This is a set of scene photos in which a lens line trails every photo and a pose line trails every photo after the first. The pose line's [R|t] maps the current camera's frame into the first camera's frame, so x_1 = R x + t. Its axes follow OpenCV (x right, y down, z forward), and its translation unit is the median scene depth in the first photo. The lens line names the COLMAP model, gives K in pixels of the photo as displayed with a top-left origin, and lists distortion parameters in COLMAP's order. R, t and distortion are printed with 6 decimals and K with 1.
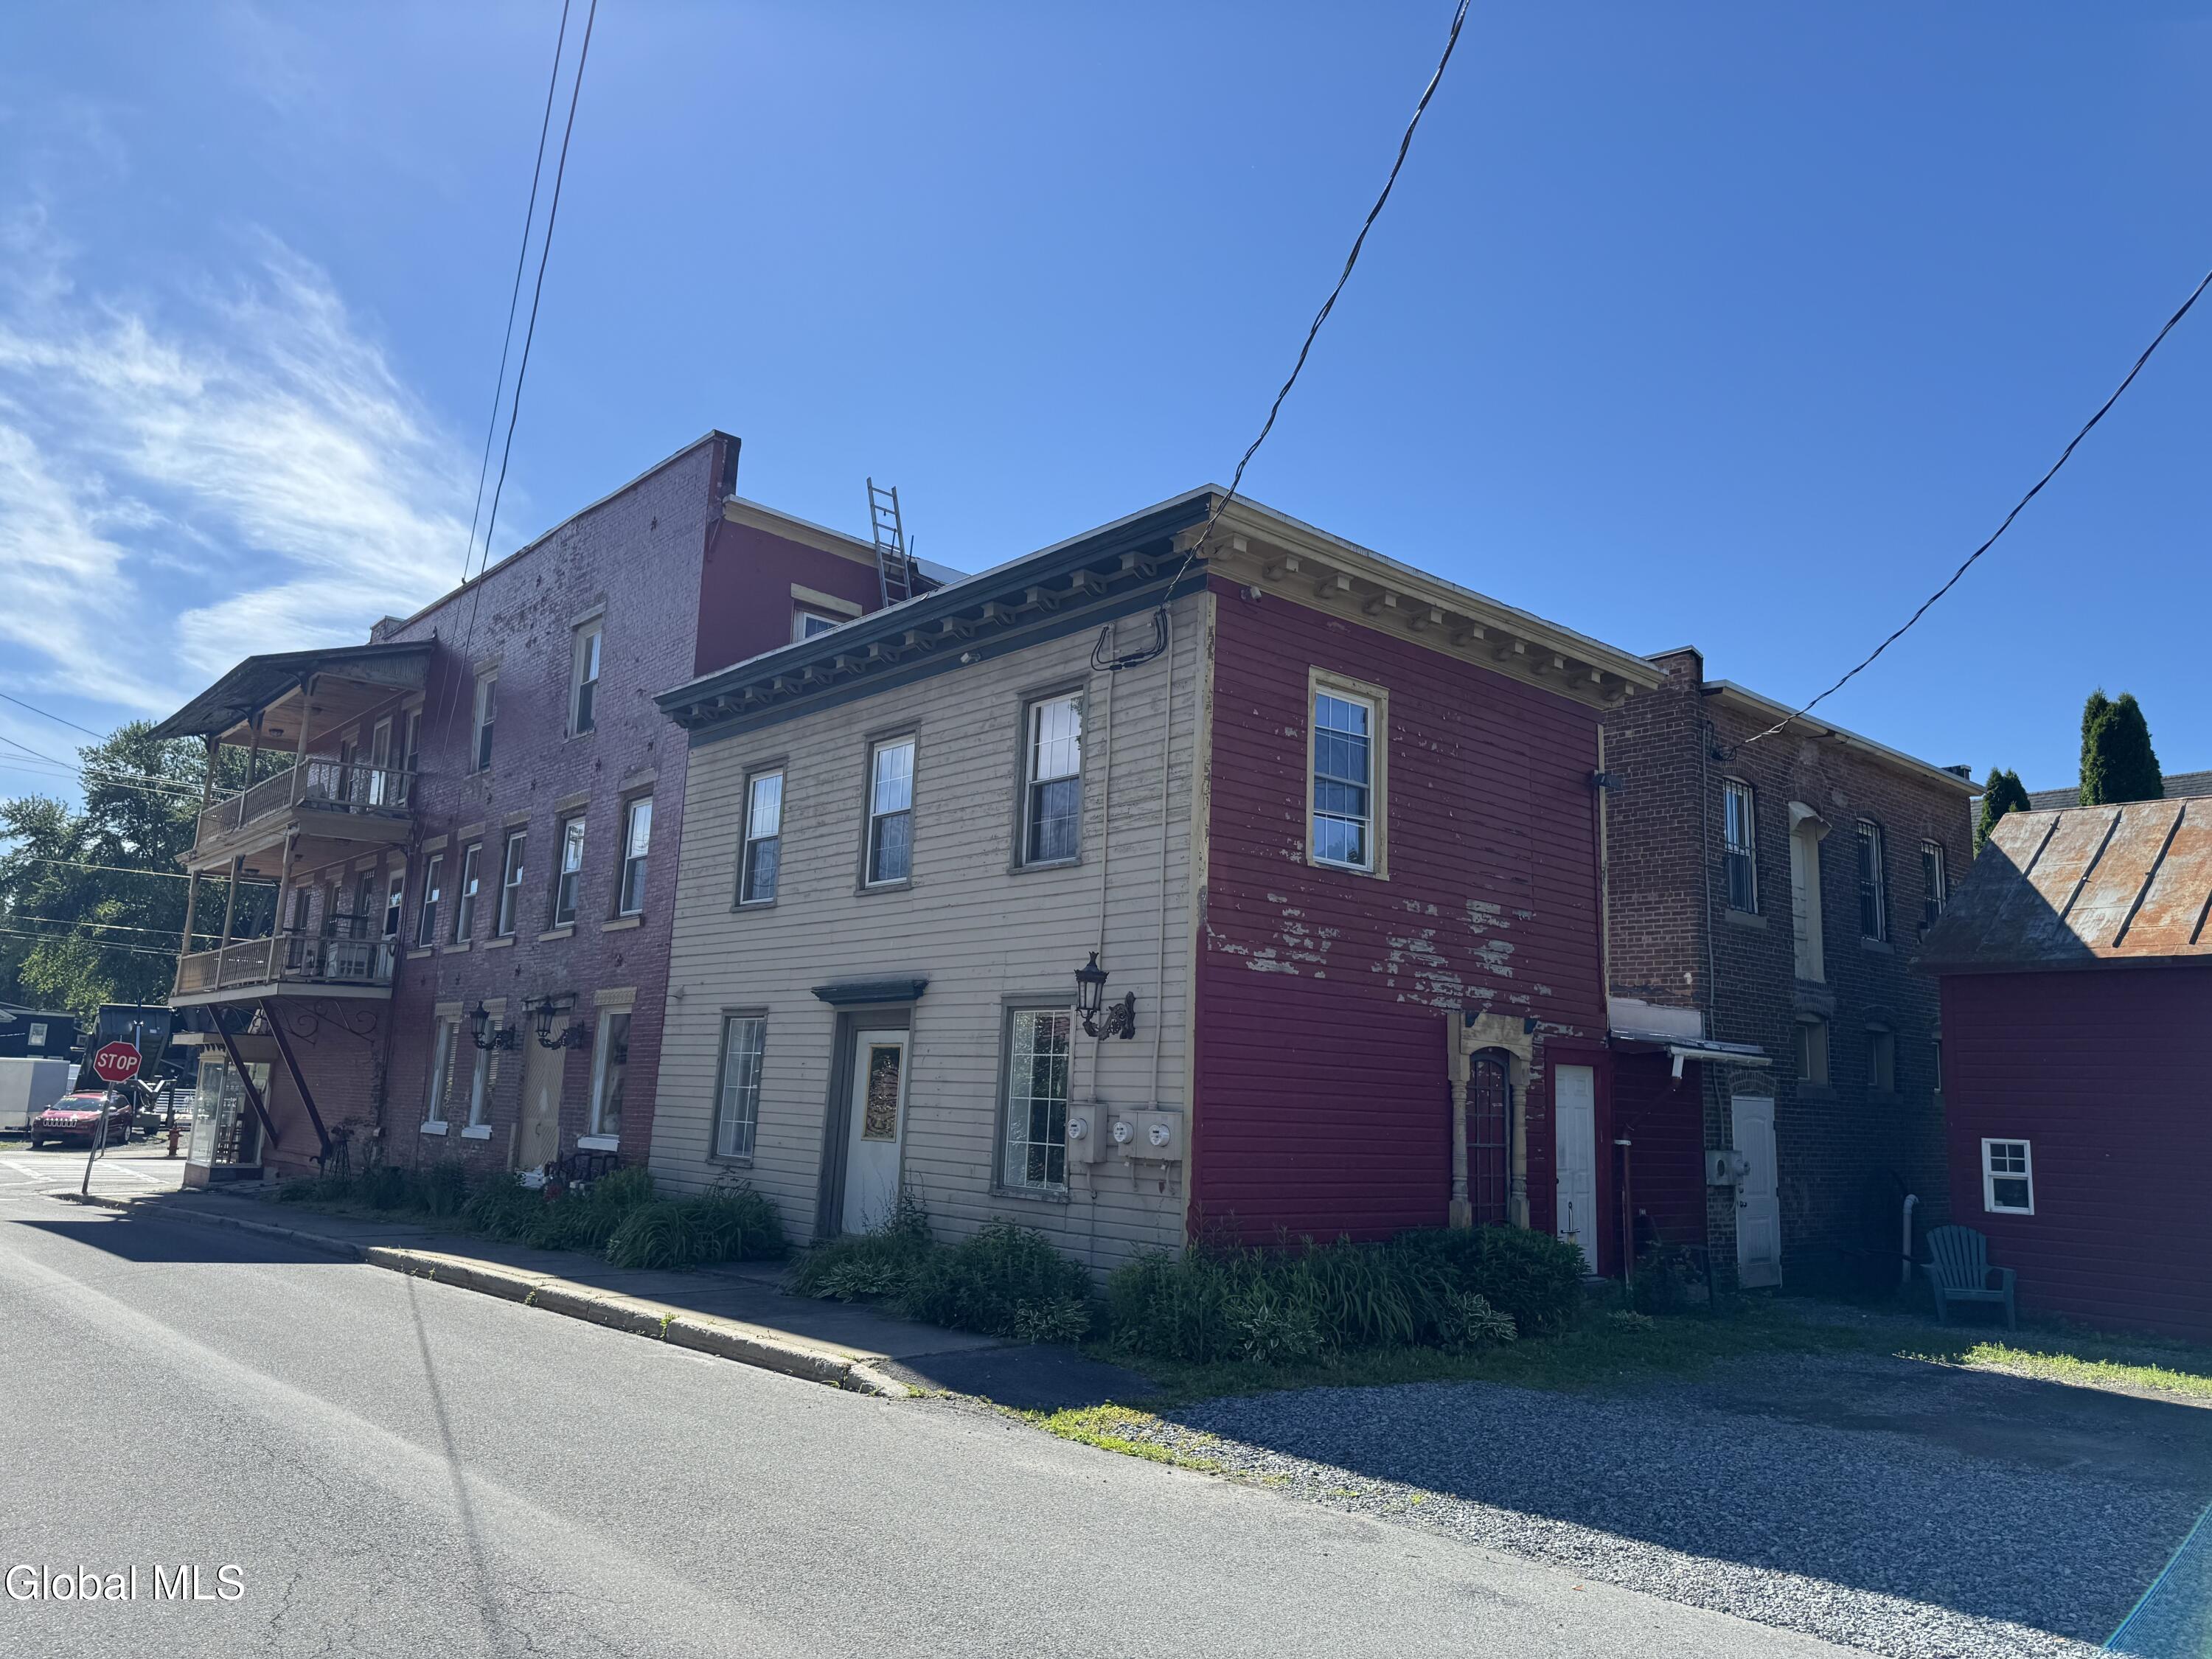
lens RADIAL K [[1580.8, 0, 1105.7], [0, 1580.8, 831.0], [0, 0, 1]] dist [0.006927, 0.002170]
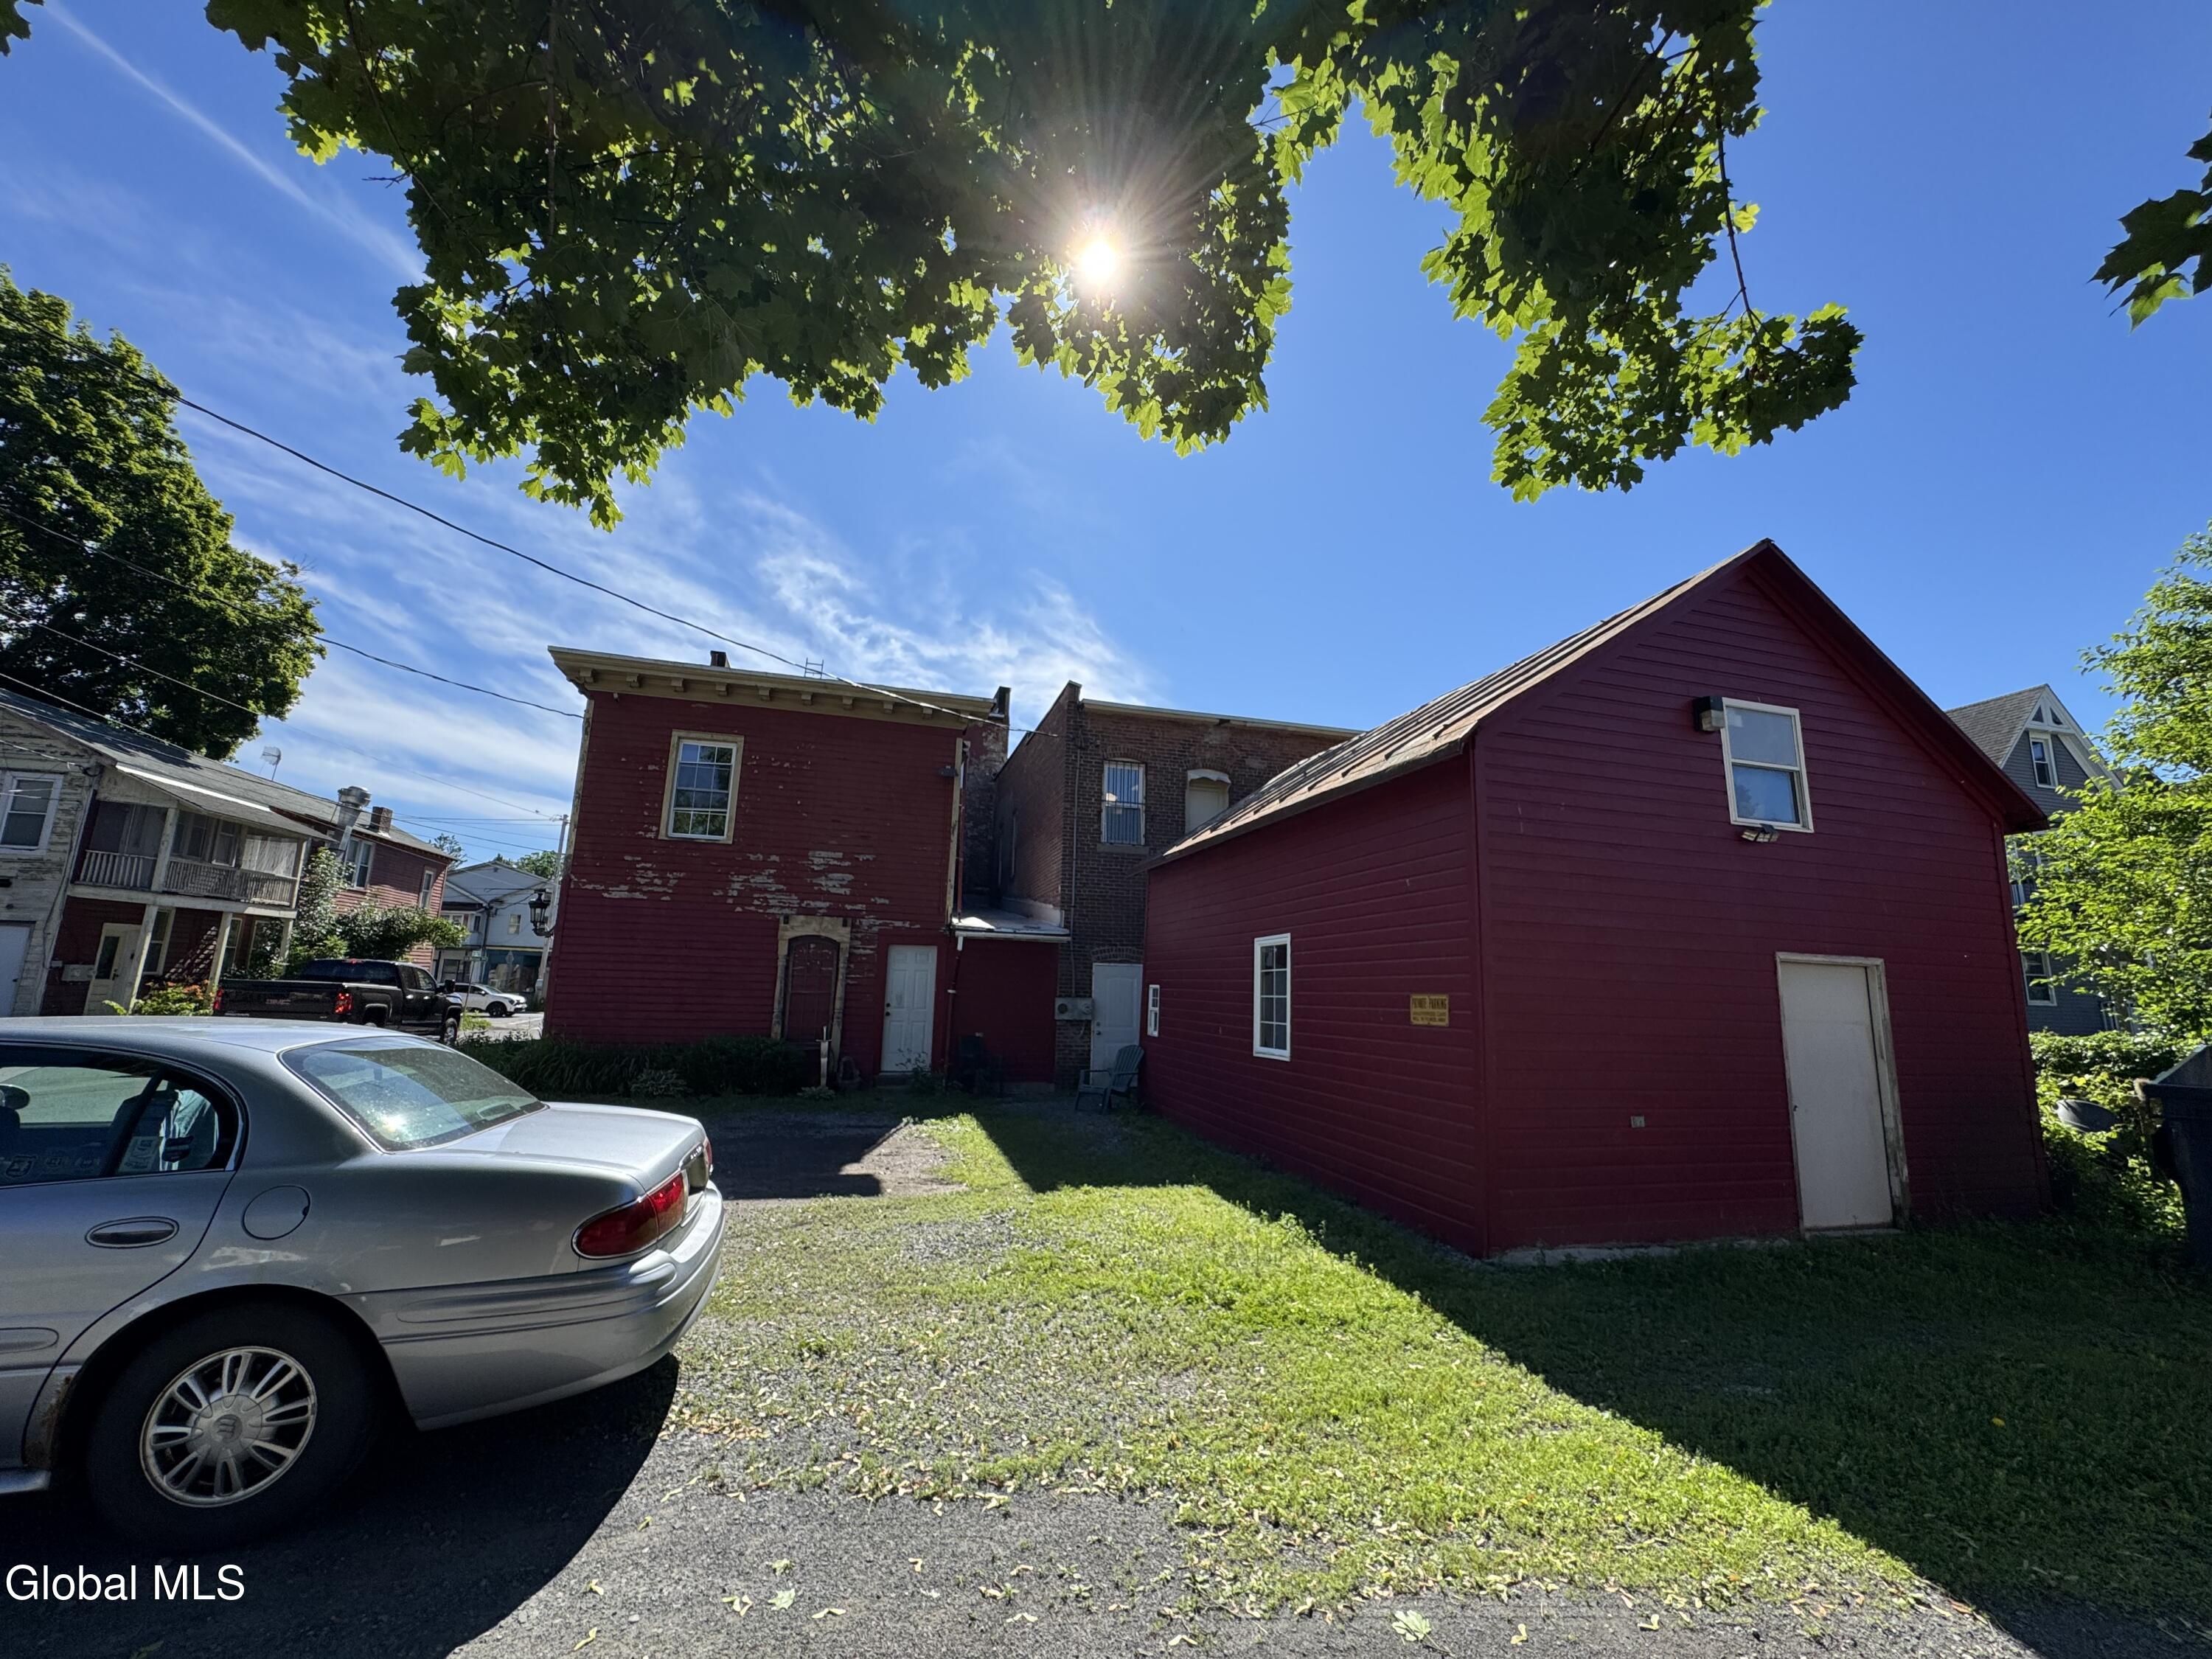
lens RADIAL K [[890.6, 0, 1103.9], [0, 890.6, 856.5], [0, 0, 1]] dist [-0.000725, 0.000125]
pose [[0.898724, -0.078692, -0.431397, 0.962514], [0.083634, 0.996468, -0.007532, 0.086223], [0.430466, -0.029310, 0.902131, 0.270794]]
